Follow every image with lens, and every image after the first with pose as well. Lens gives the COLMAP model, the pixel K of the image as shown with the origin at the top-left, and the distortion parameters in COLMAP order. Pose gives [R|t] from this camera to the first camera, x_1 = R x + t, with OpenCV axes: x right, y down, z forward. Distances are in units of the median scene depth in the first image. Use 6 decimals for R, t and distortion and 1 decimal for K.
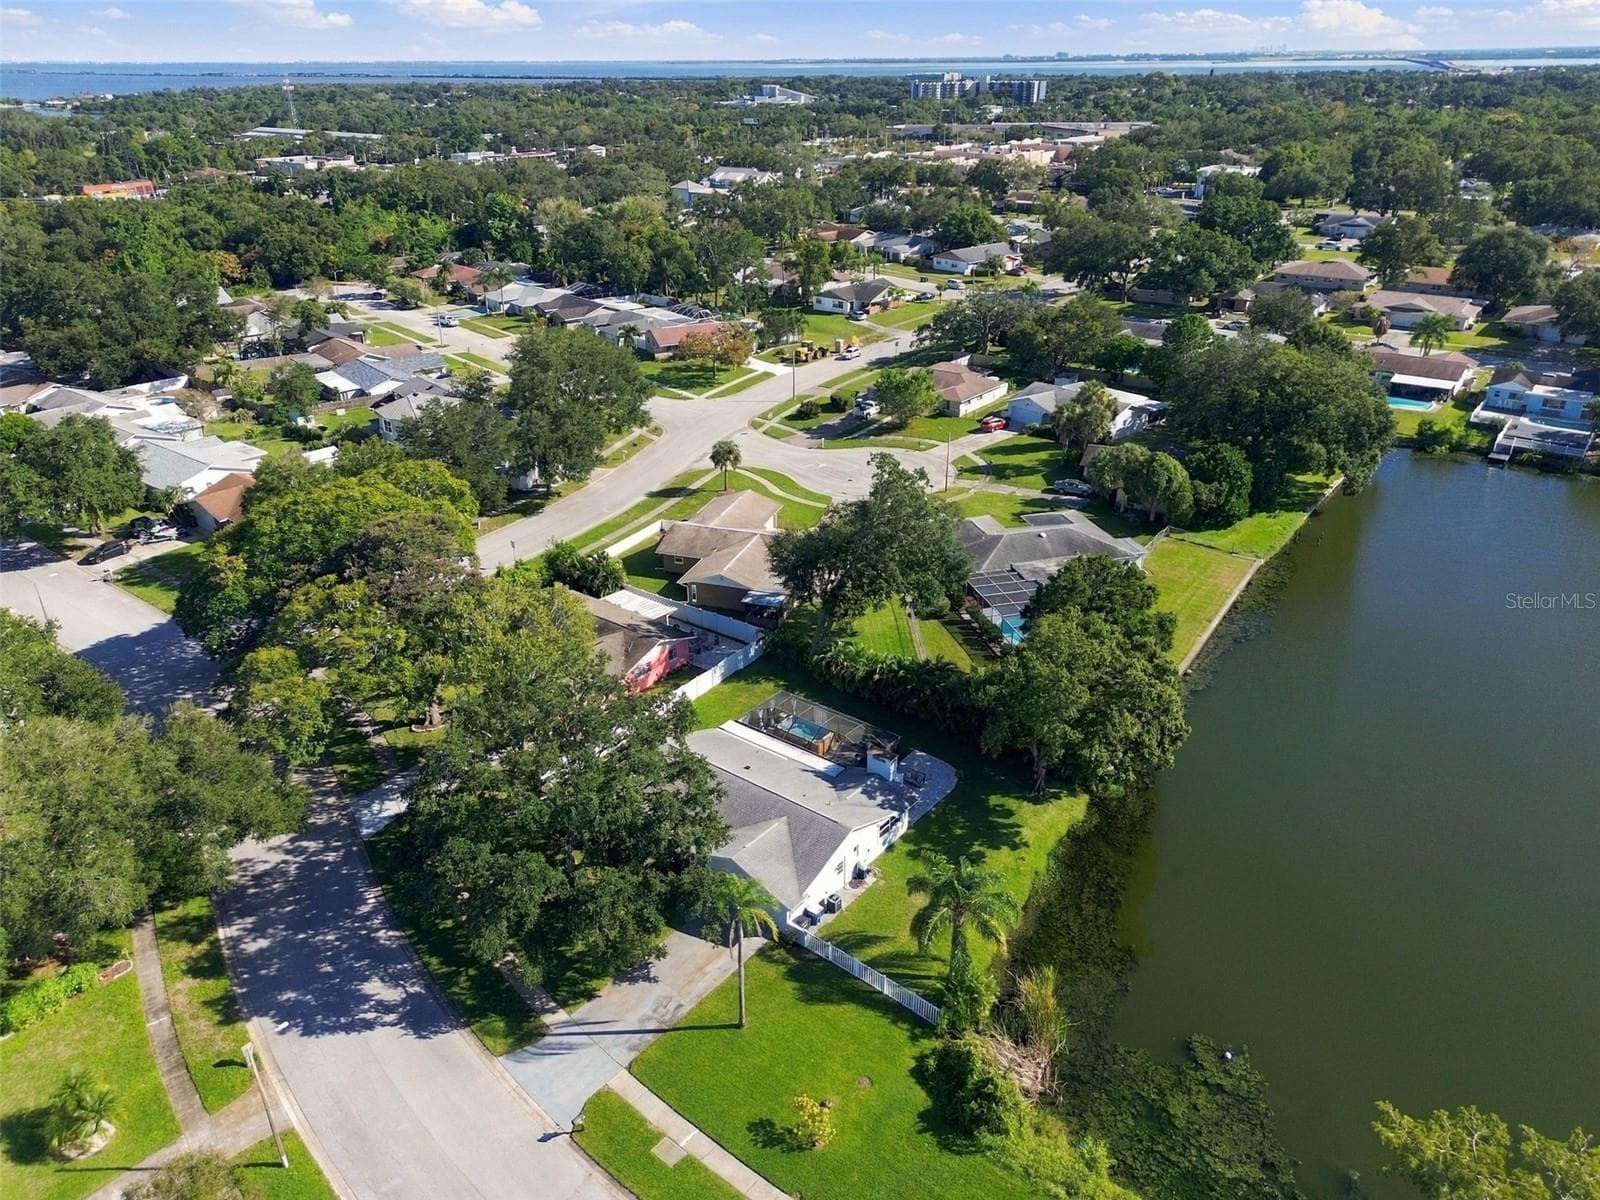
lens RADIAL K [[1139.1, 0, 798.5], [0, 1139.1, 602.4], [0, 0, 1]] dist [0.055630, -0.043032]
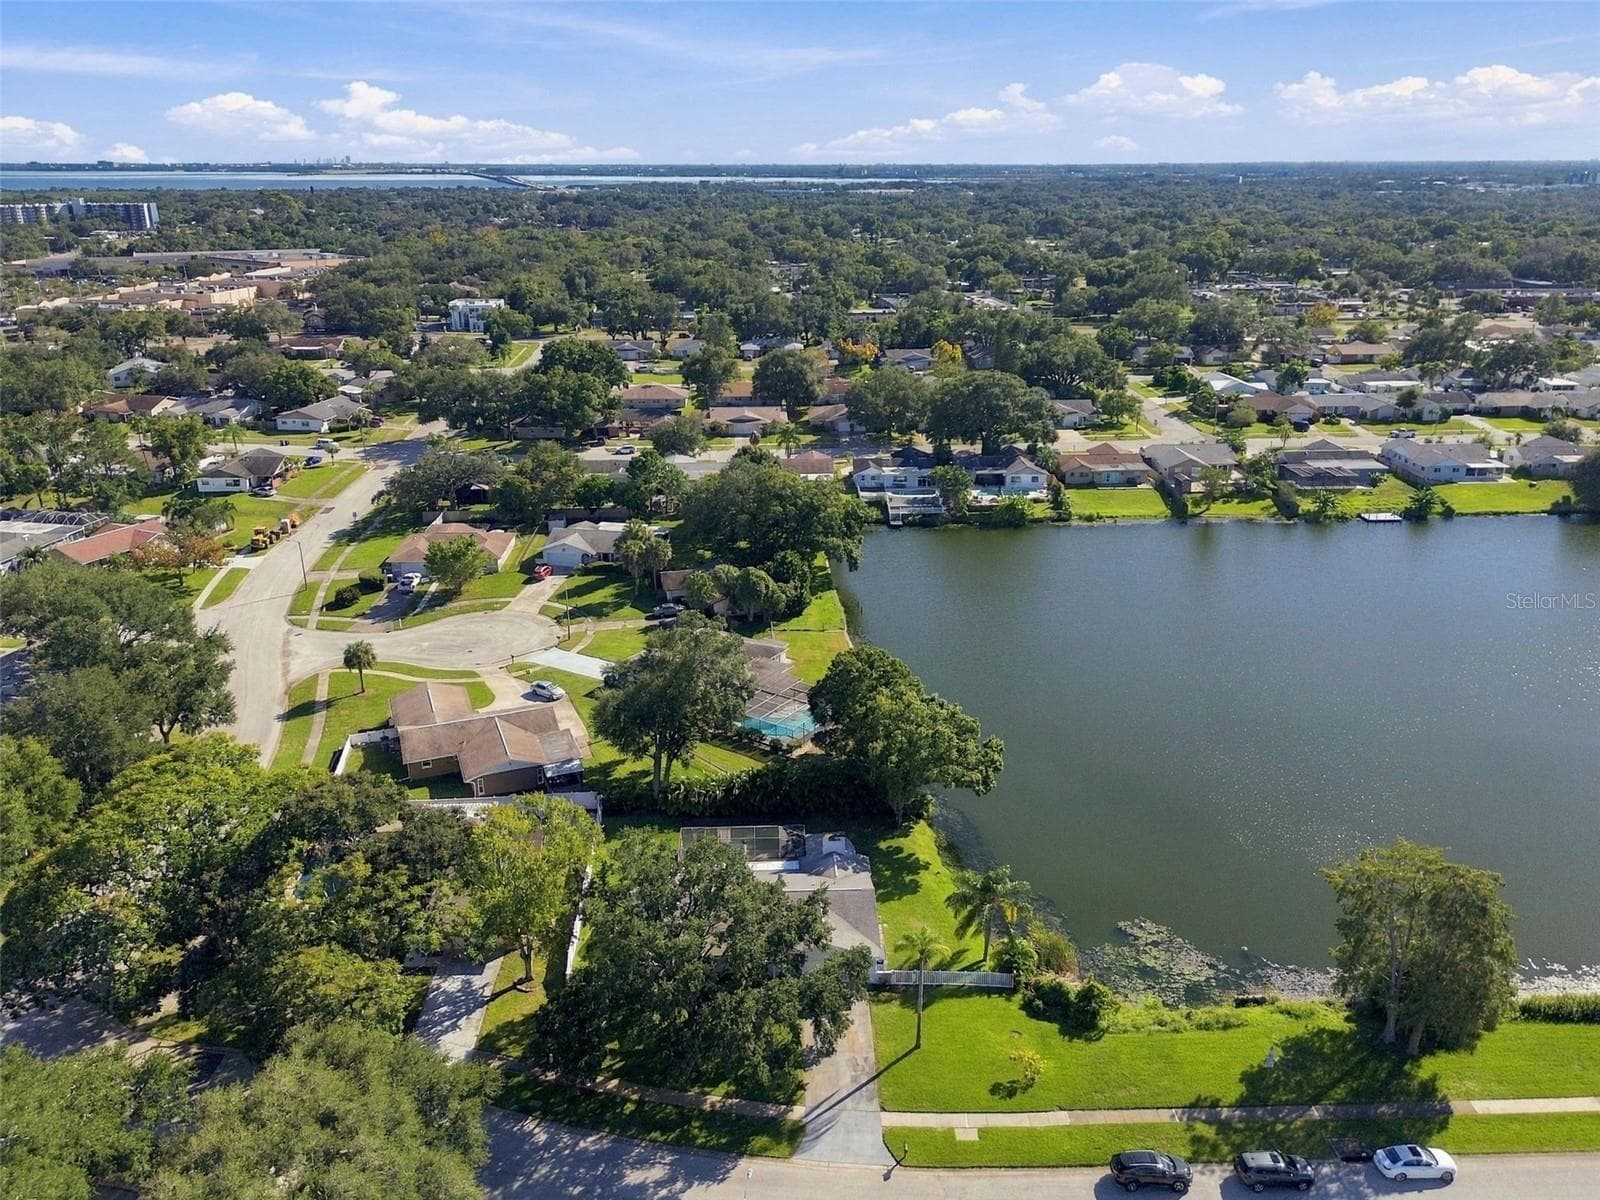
lens RADIAL K [[1139.1, 0, 813.4], [0, 1139.1, 602.0], [0, 0, 1]] dist [0.055630, -0.043032]
pose [[0.771151, -0.220582, 0.597219, -0.378994], [0.273729, 0.961805, 0.001792, -0.075619], [-0.574804, 0.162094, 0.802076, -0.040448]]
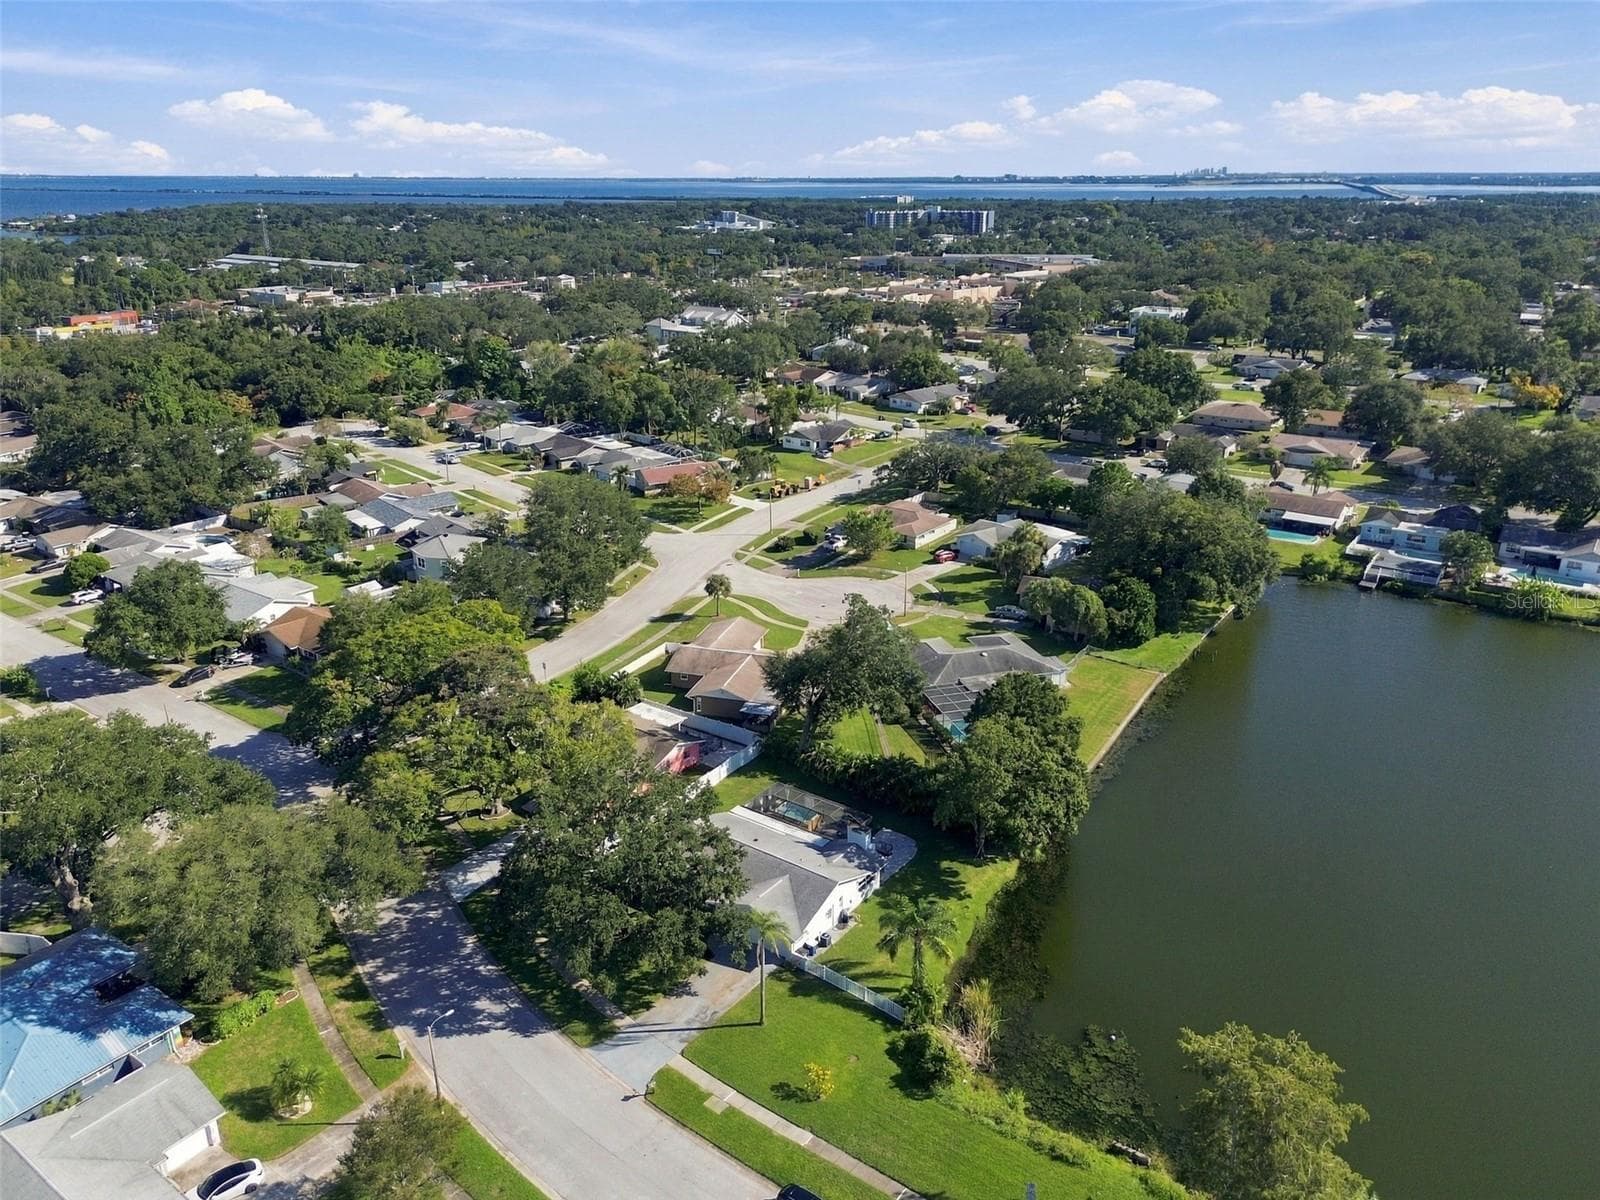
lens RADIAL K [[1139.1, 0, 799.1], [0, 1139.1, 608.6], [0, 0, 1]] dist [0.055630, -0.043032]
pose [[0.999400, -0.006799, 0.033976, -0.021838], [0.009847, 0.995860, -0.090362, 0.000176], [-0.033221, 0.090642, 0.995329, -0.186331]]
